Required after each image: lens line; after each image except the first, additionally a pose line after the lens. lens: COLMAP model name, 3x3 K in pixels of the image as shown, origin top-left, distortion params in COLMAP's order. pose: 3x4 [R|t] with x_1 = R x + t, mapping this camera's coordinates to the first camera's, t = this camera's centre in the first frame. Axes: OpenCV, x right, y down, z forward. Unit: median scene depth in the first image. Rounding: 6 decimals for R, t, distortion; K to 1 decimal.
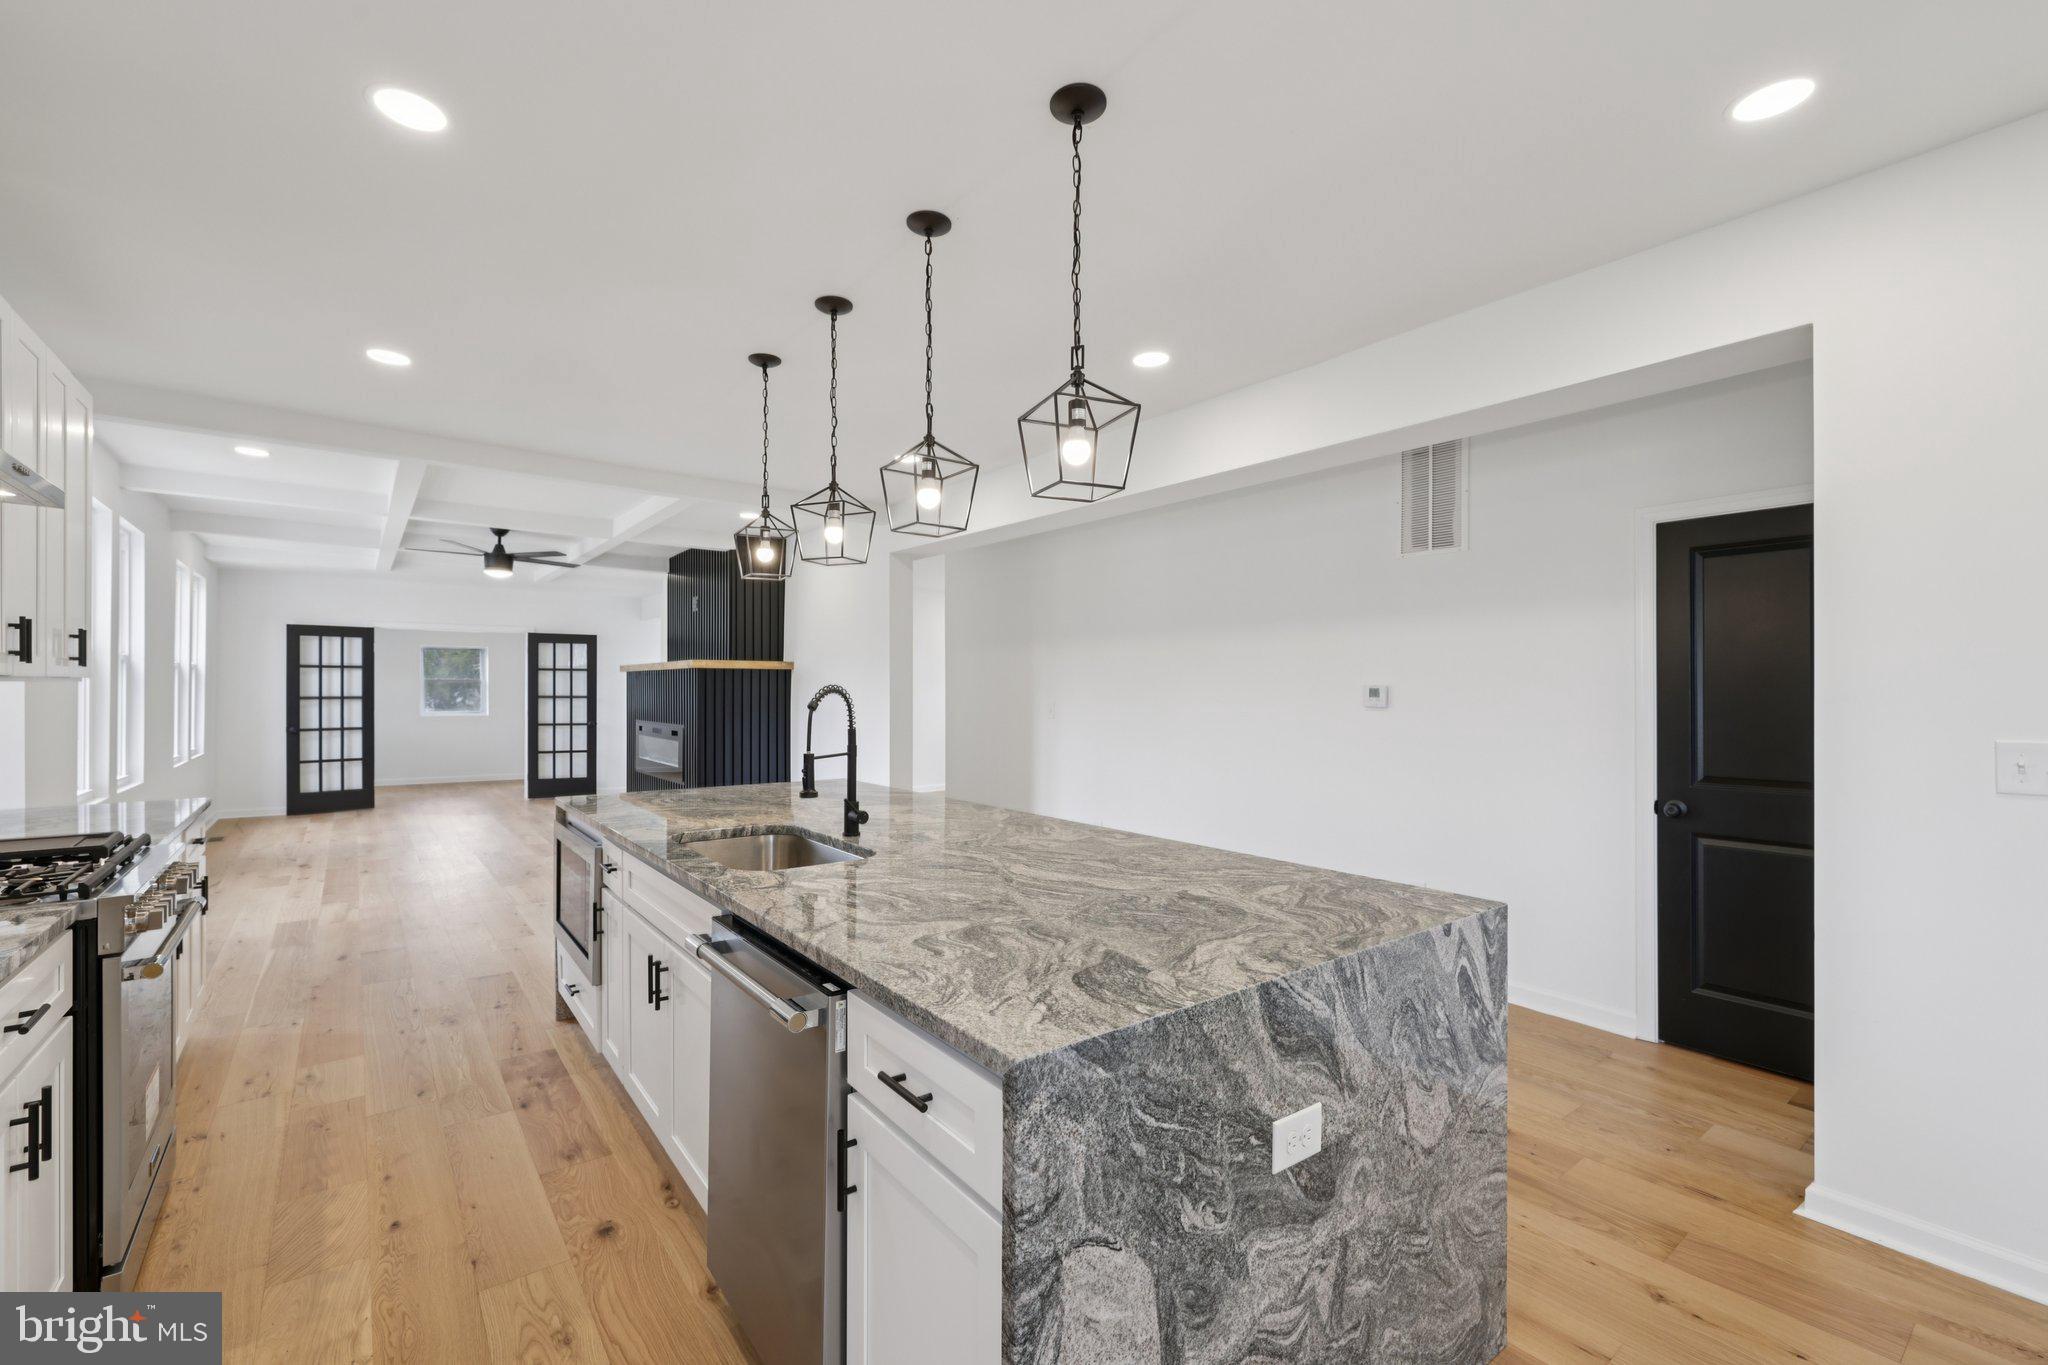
lens RADIAL K [[863.7, 0, 1011.8], [0, 863.7, 690.1], [0, 0, 1]] dist [-0.001201, 0.000034]
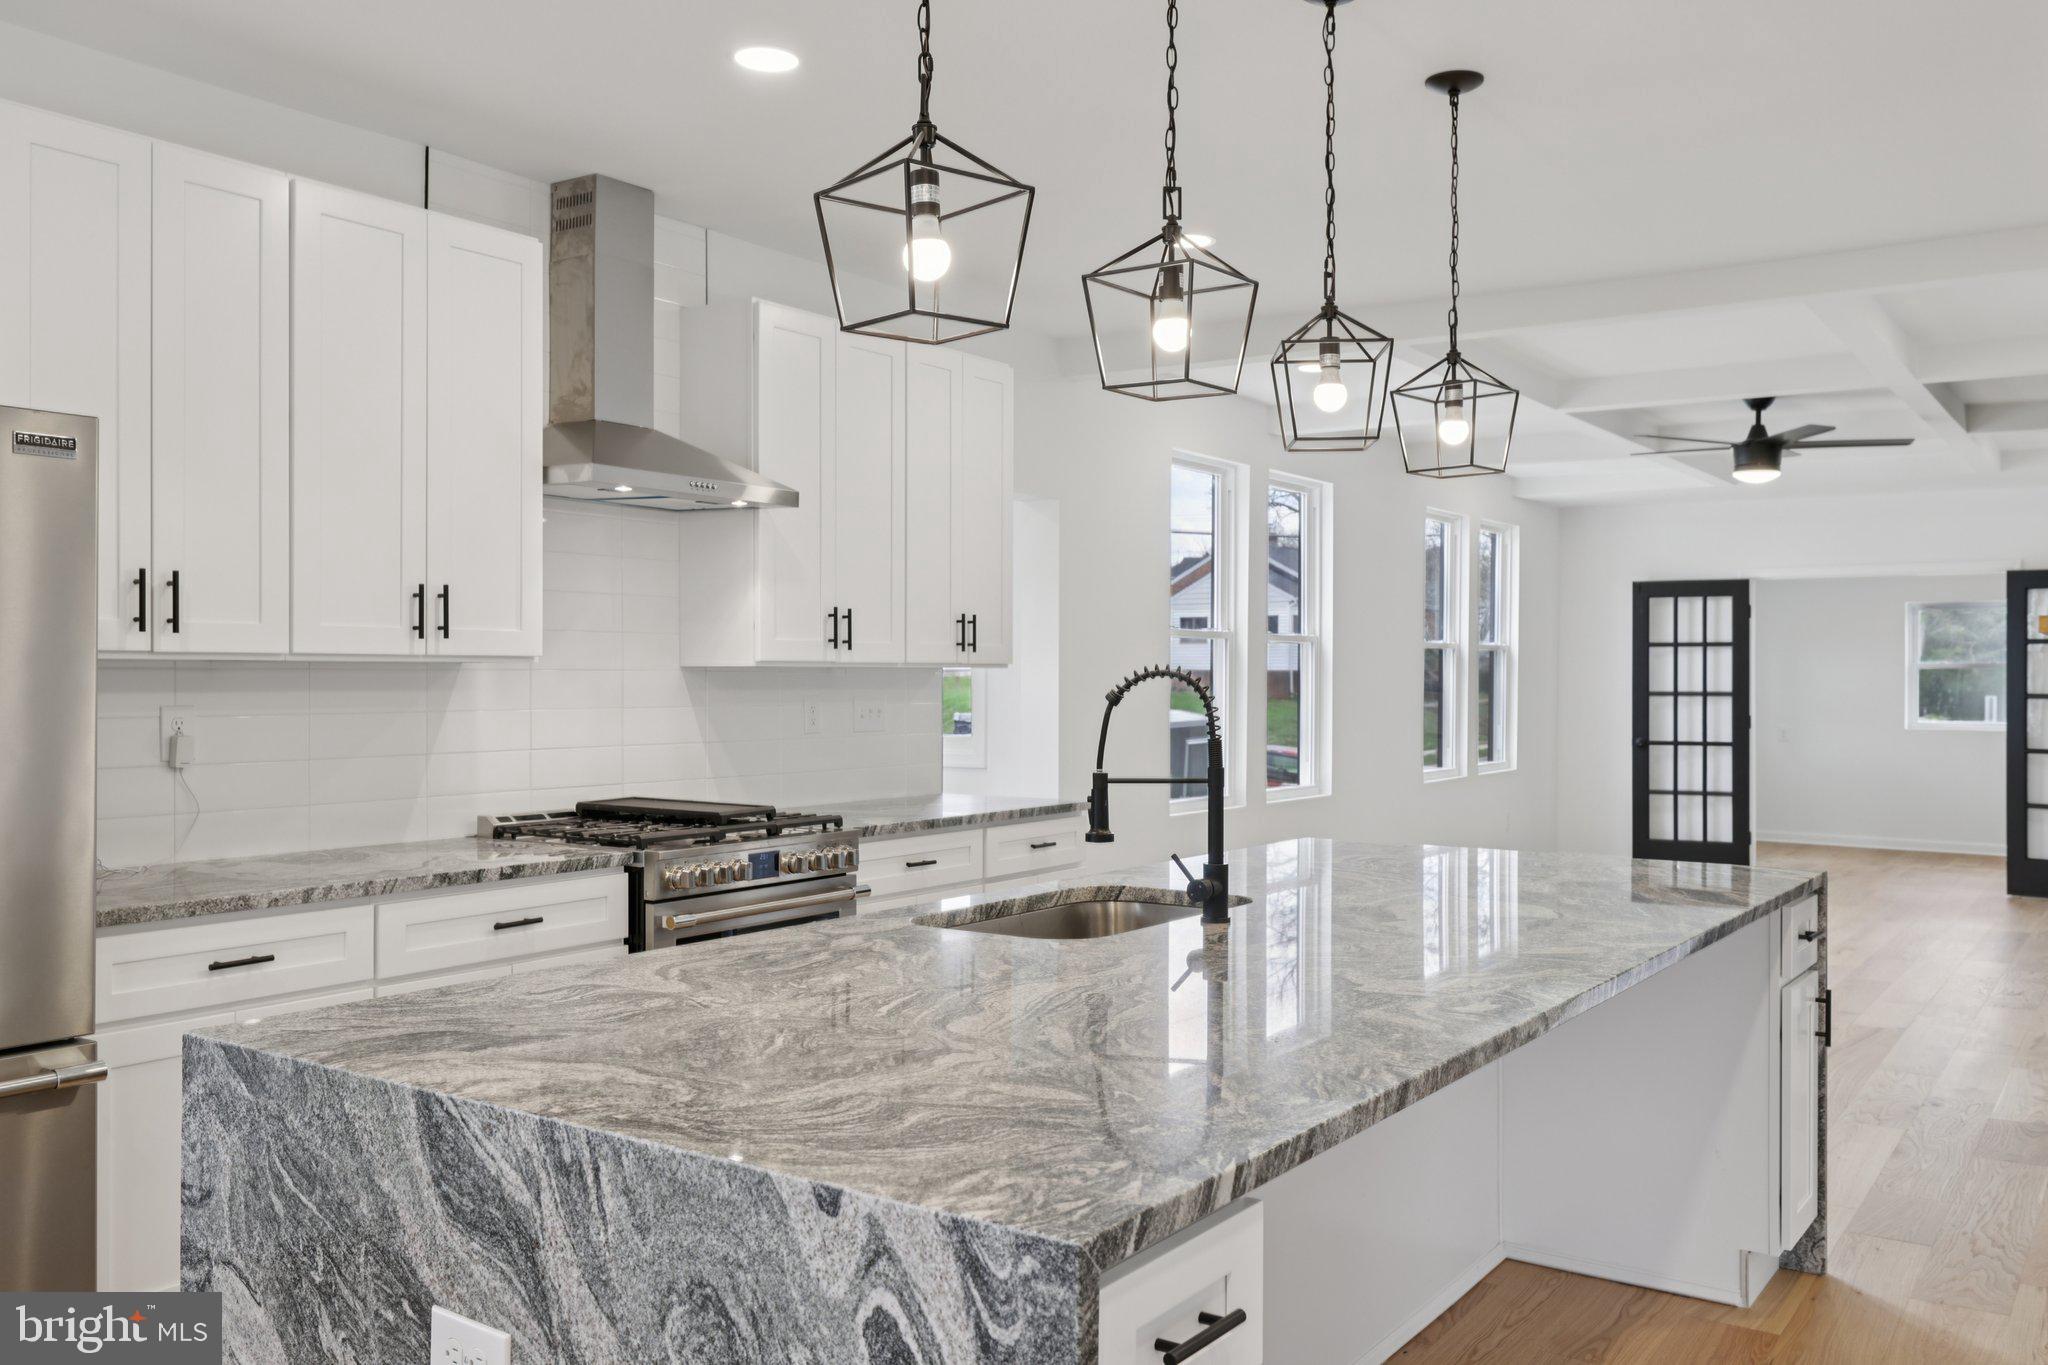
lens RADIAL K [[1694.7, 0, 1013.5], [0, 1694.7, 669.4], [0, 0, 1]] dist [-0.003916, 0.004738]
pose [[0.307477, -0.005106, -0.951542, 1.340716], [-0.004212, 0.999969, -0.006727, 0.009219], [0.951546, 0.006076, 0.307446, 0.803715]]
